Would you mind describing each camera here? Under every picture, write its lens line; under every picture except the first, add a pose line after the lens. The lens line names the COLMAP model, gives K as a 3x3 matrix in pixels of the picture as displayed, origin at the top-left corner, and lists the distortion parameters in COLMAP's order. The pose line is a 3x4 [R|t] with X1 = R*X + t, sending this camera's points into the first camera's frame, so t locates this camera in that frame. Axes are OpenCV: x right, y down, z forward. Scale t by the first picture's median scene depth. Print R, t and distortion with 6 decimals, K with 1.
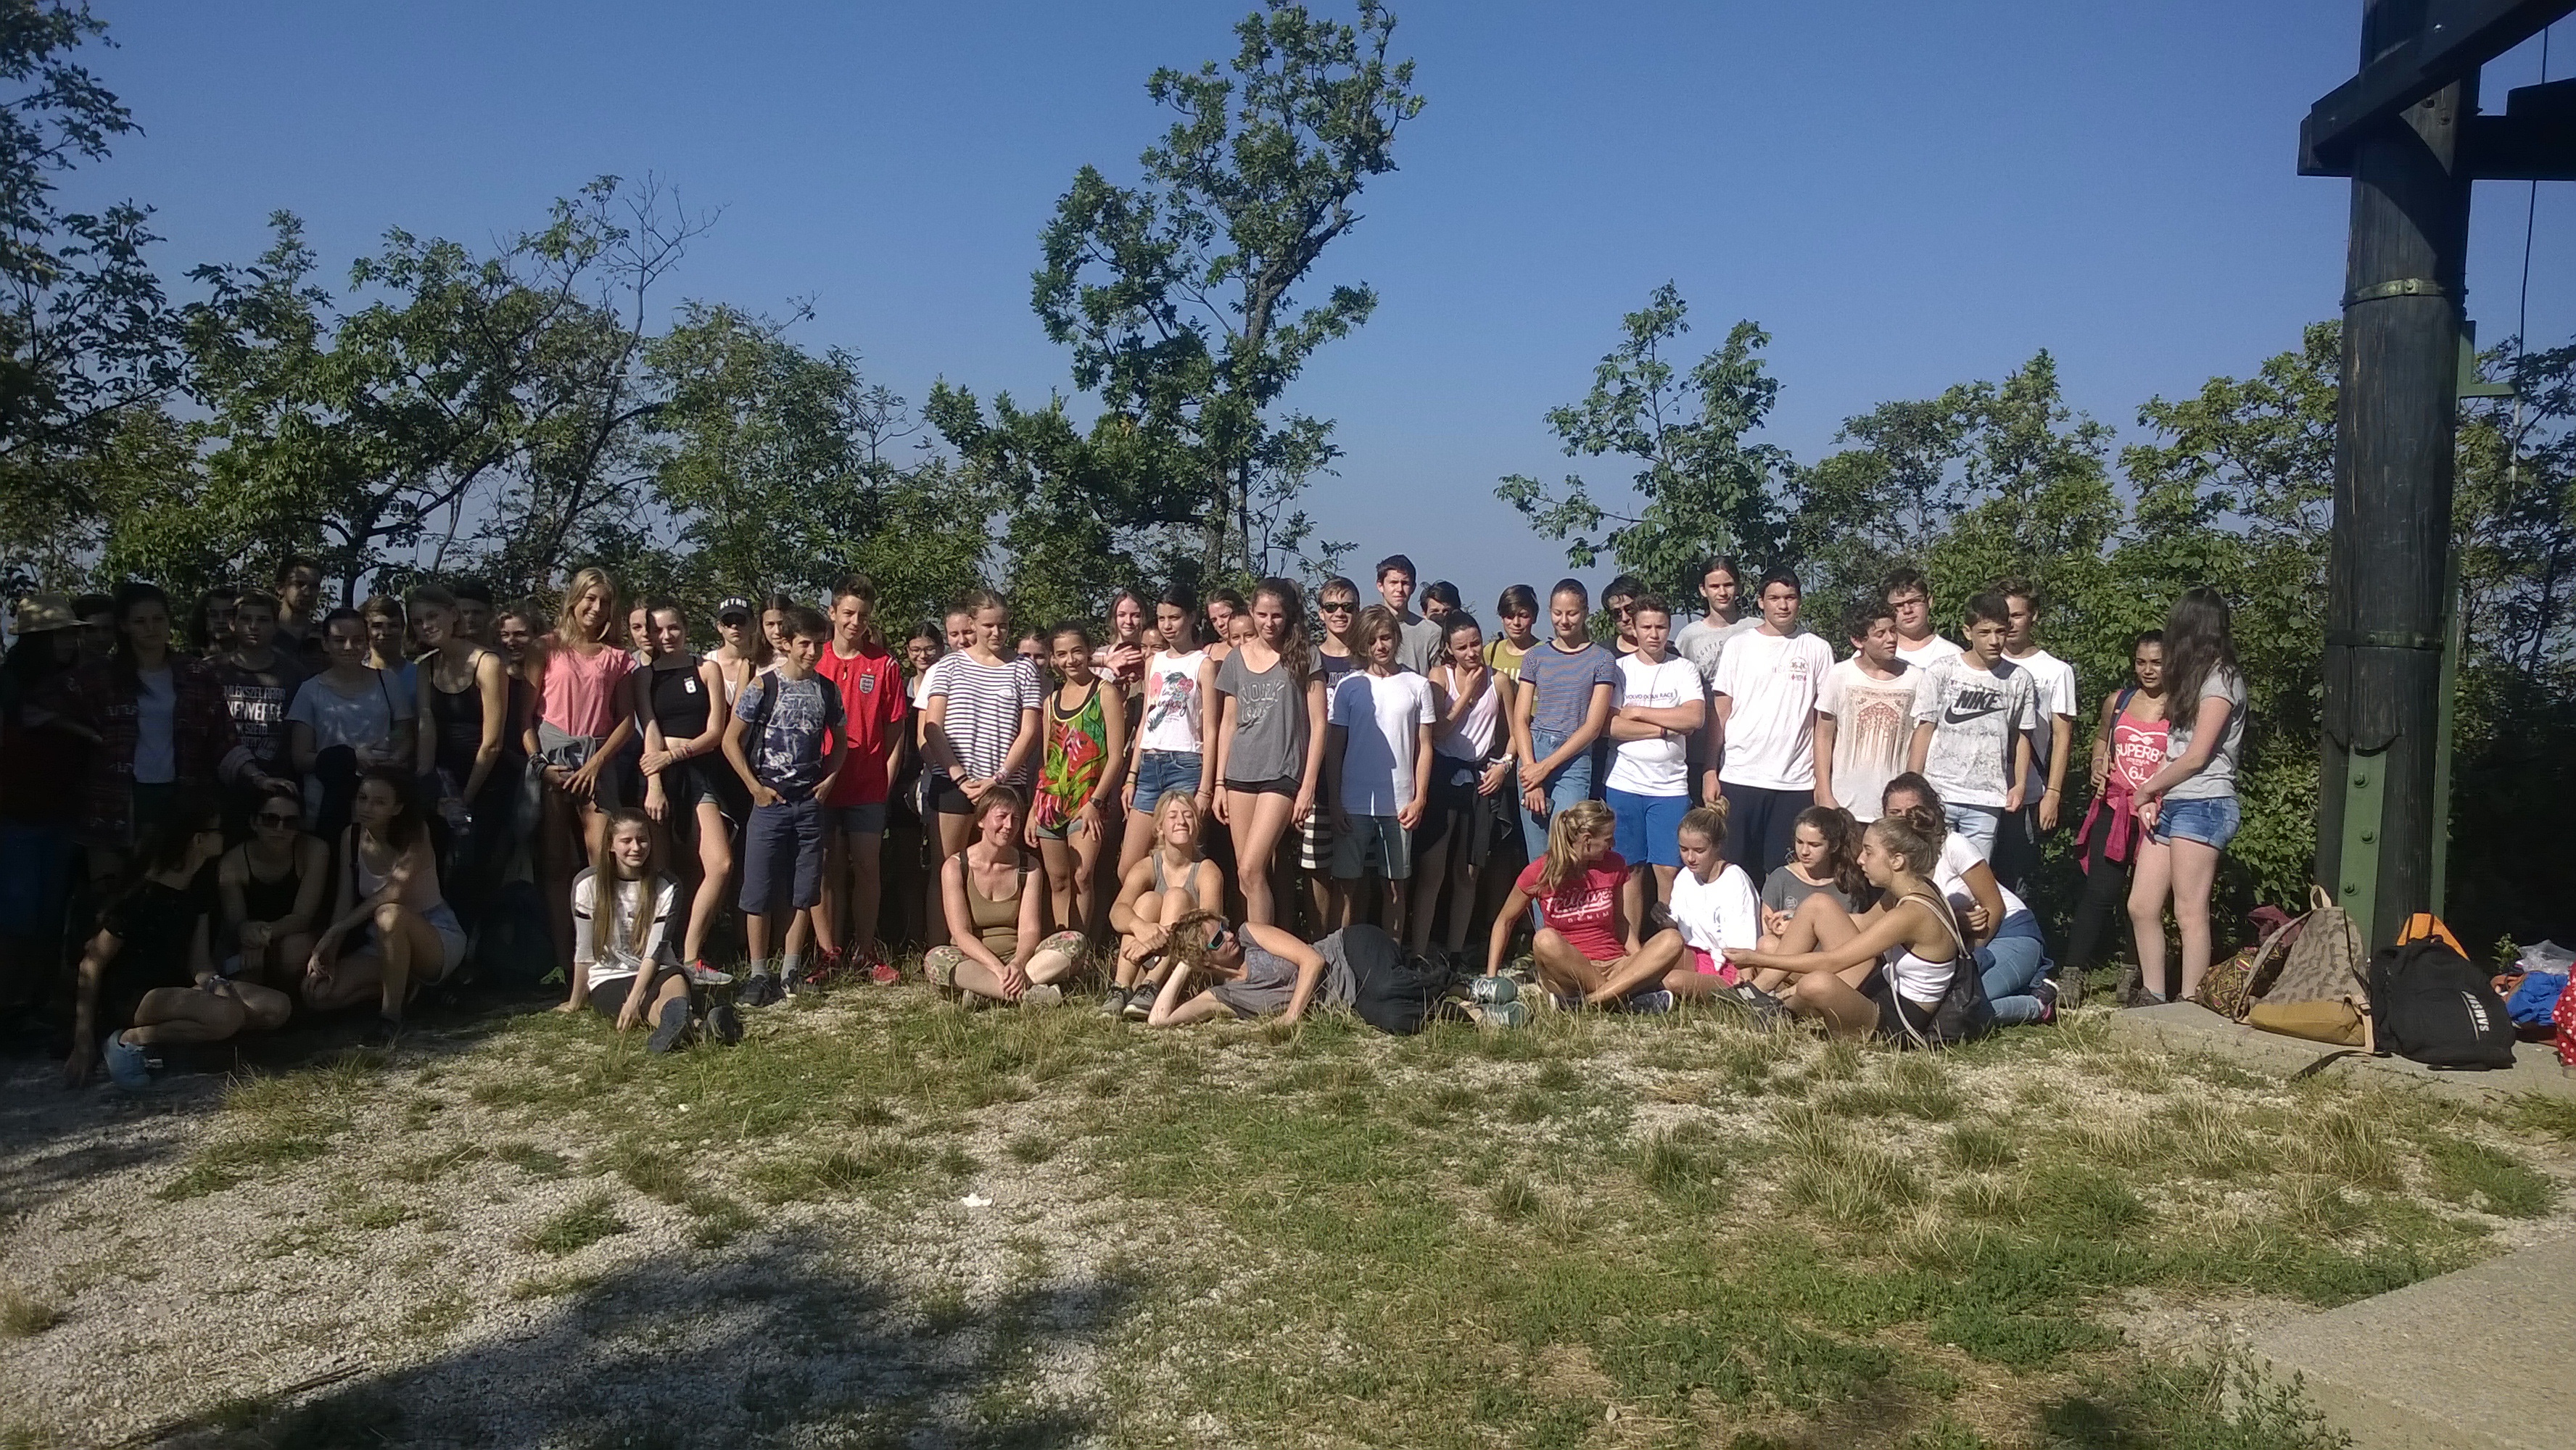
lens RADIAL K [[1848.9, 0, 1282.8], [0, 1848.9, 731.3], [0, 0, 1]] dist [0.058002, -0.102448]
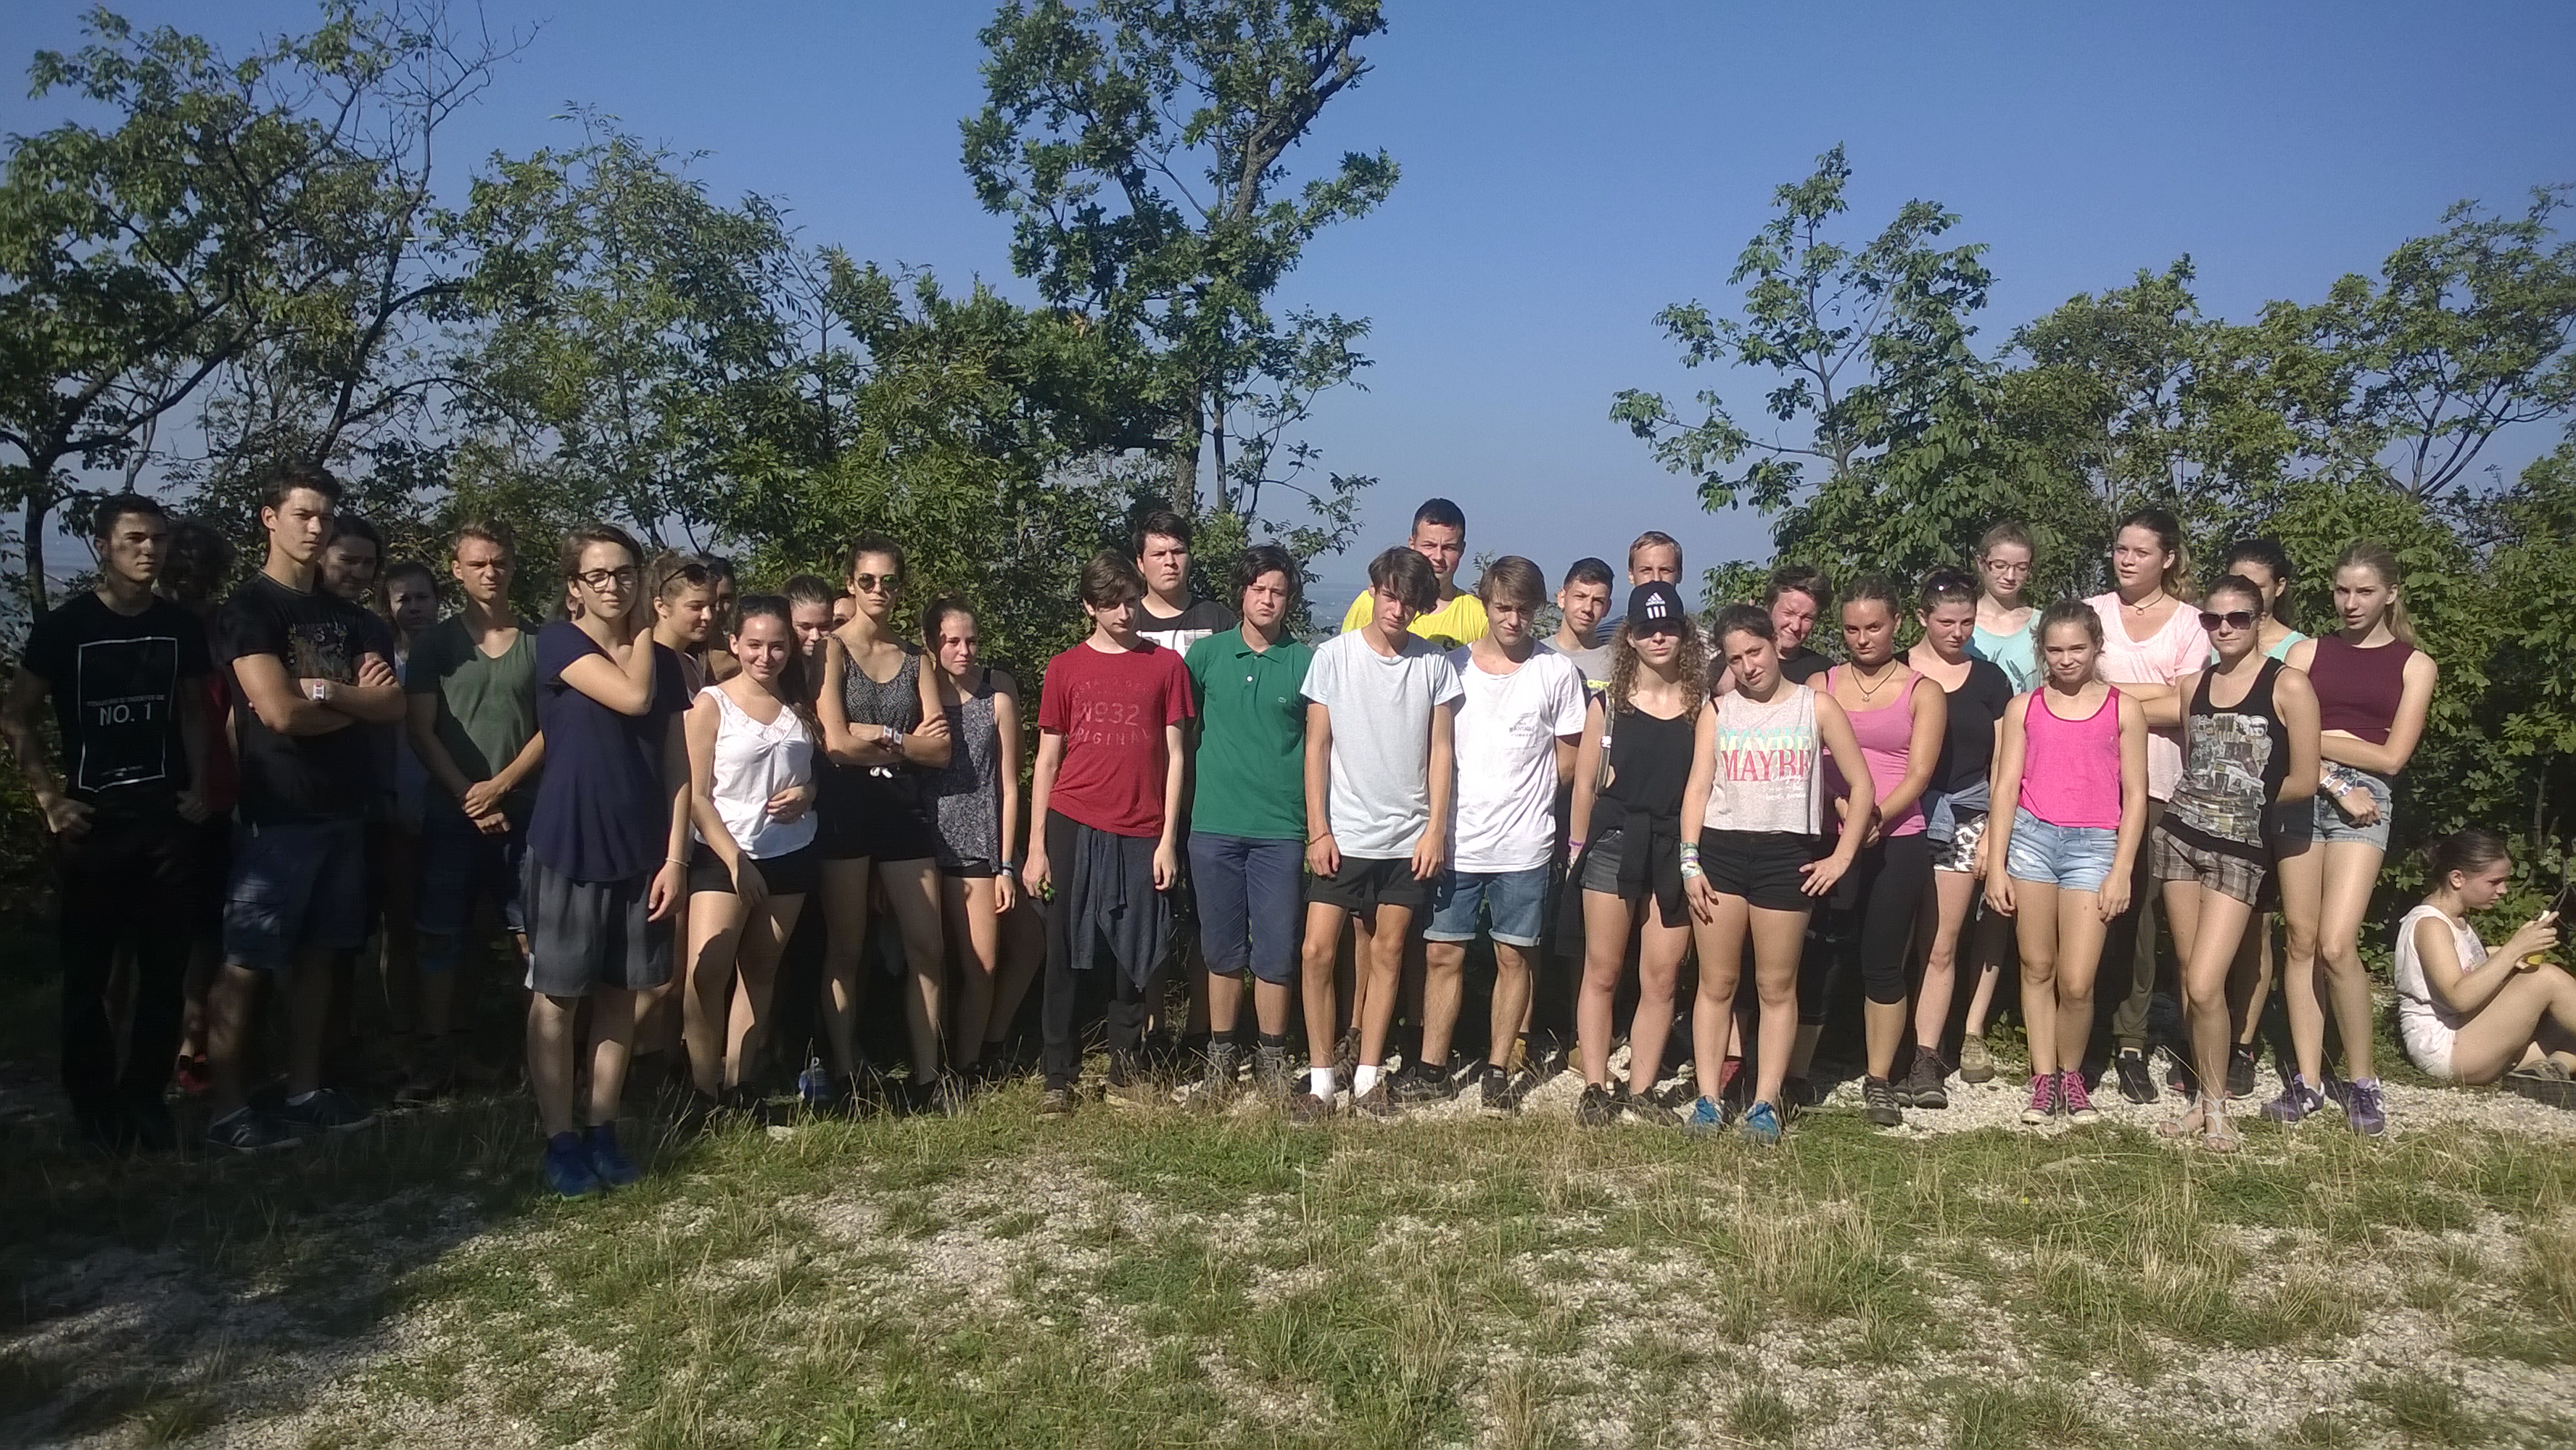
lens RADIAL K [[1880.0, 0, 1284.8], [0, 1880.0, 734.4], [0, 0, 1]] dist [0.039991, -0.111635]
pose [[0.989797, -0.008117, 0.142251, -0.137386], [0.003866, 0.999539, 0.030130, -0.017636], [-0.142430, -0.029272, 0.989372, 0.234030]]
